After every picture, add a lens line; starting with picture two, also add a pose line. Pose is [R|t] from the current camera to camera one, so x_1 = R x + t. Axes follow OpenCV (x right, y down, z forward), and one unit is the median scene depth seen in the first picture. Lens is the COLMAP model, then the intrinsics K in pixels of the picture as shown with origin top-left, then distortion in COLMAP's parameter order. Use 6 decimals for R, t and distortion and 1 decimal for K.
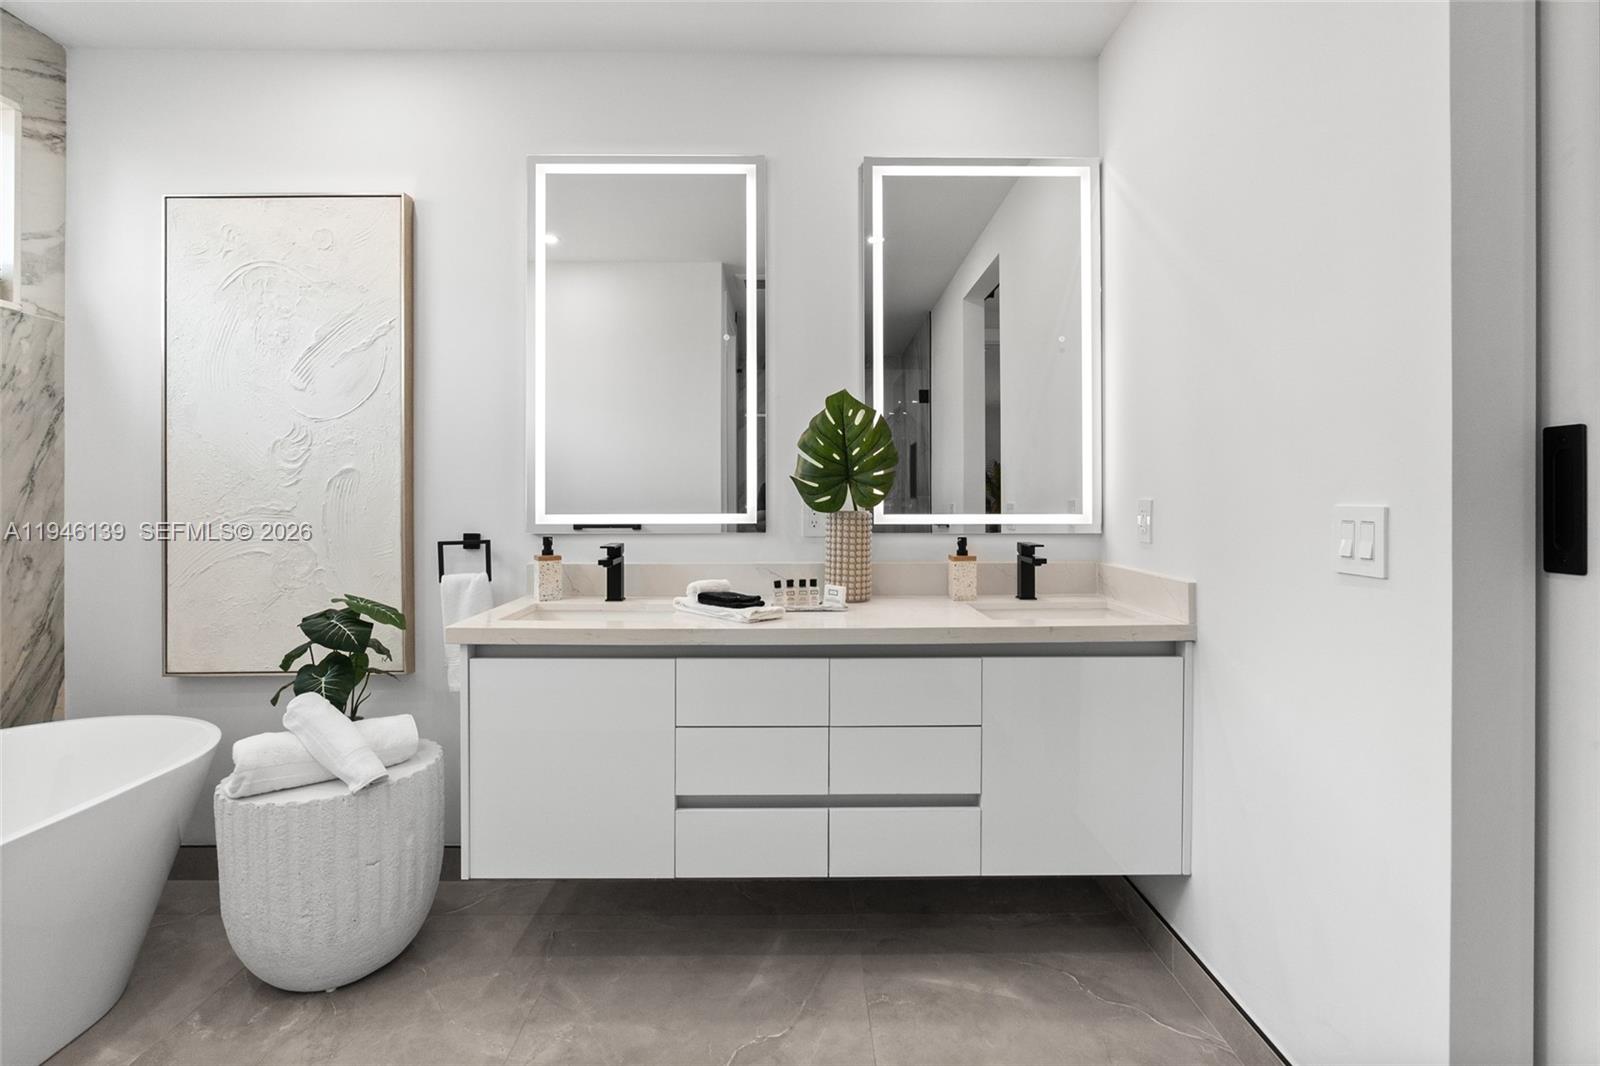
lens RADIAL K [[754.6, 0, 798.1], [0, 754.6, 493.6], [0, 0, 1]] dist [-0.005622, 0.000817]
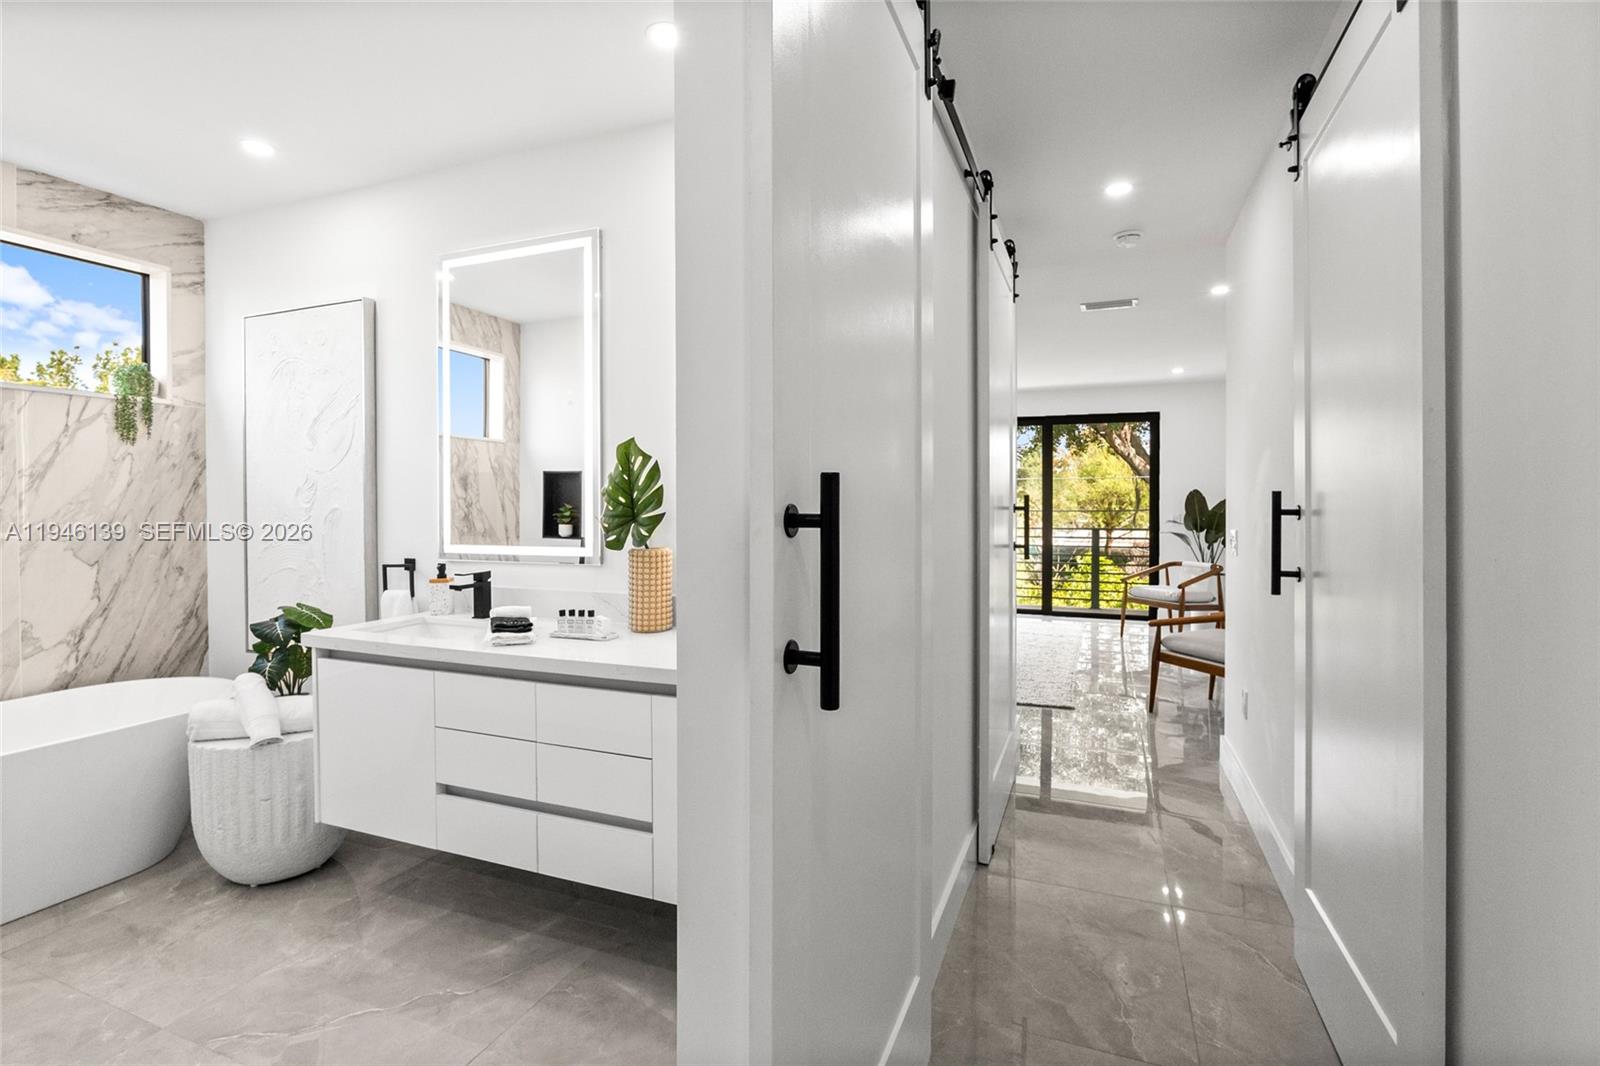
lens RADIAL K [[746.8, 0, 802.7], [0, 746.8, 511.4], [0, 0, 1]] dist [-0.003402, -0.000582]
pose [[0.924286, 0.004066, -0.381680, 0.703647], [0.000812, 0.999920, 0.012619, -0.044743], [0.381701, -0.011974, 0.924208, 0.095609]]
